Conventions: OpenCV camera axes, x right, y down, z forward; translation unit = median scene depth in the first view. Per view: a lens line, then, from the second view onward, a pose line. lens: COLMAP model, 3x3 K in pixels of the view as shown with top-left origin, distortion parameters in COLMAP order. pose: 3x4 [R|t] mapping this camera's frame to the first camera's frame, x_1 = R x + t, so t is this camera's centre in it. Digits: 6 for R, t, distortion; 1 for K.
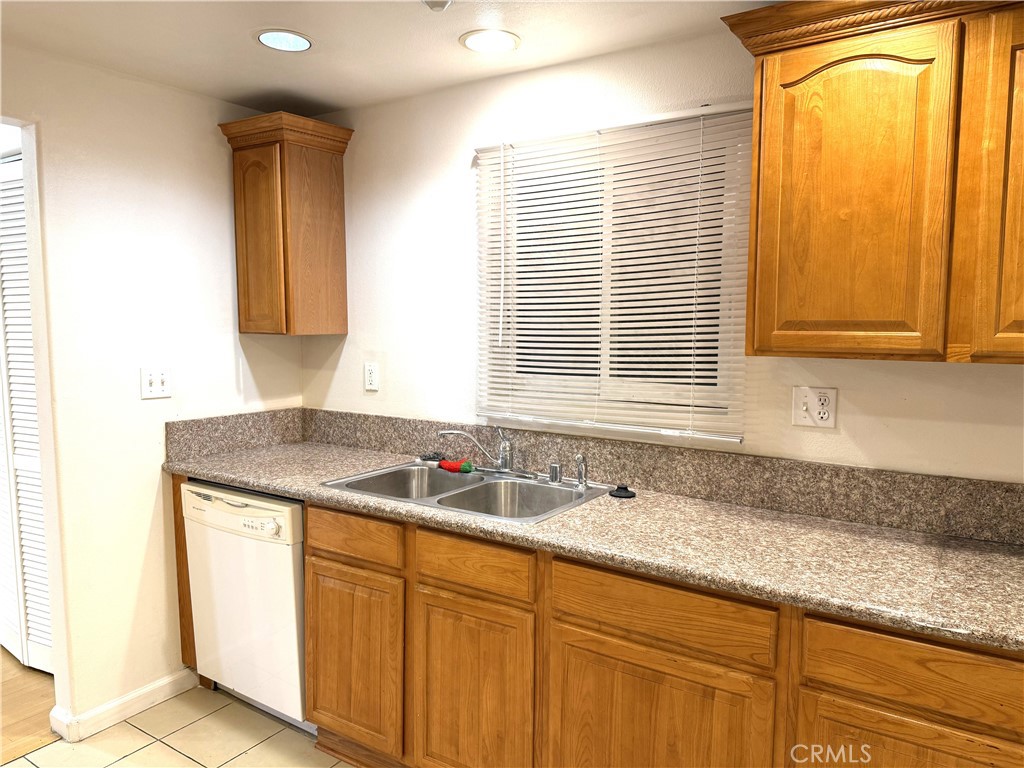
lens RADIAL K [[712.6, 0, 508.9], [0, 712.6, 377.8], [0, 0, 1]] dist [0.042807, -0.058681]
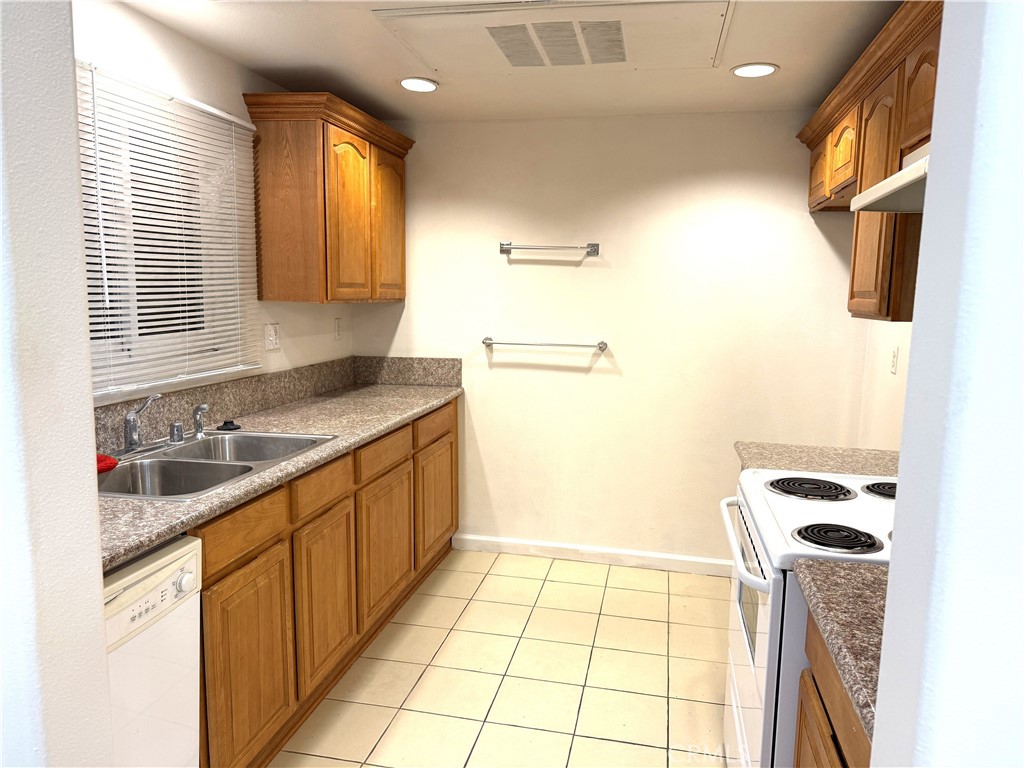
lens RADIAL K [[712.6, 0, 507.8], [0, 712.6, 383.4], [0, 0, 1]] dist [0.042807, -0.058681]
pose [[-0.352381, -0.127467, 0.927135, -1.045512], [0.072511, 0.983984, 0.162843, -0.065214], [-0.933043, 0.124610, -0.337495, 0.917602]]
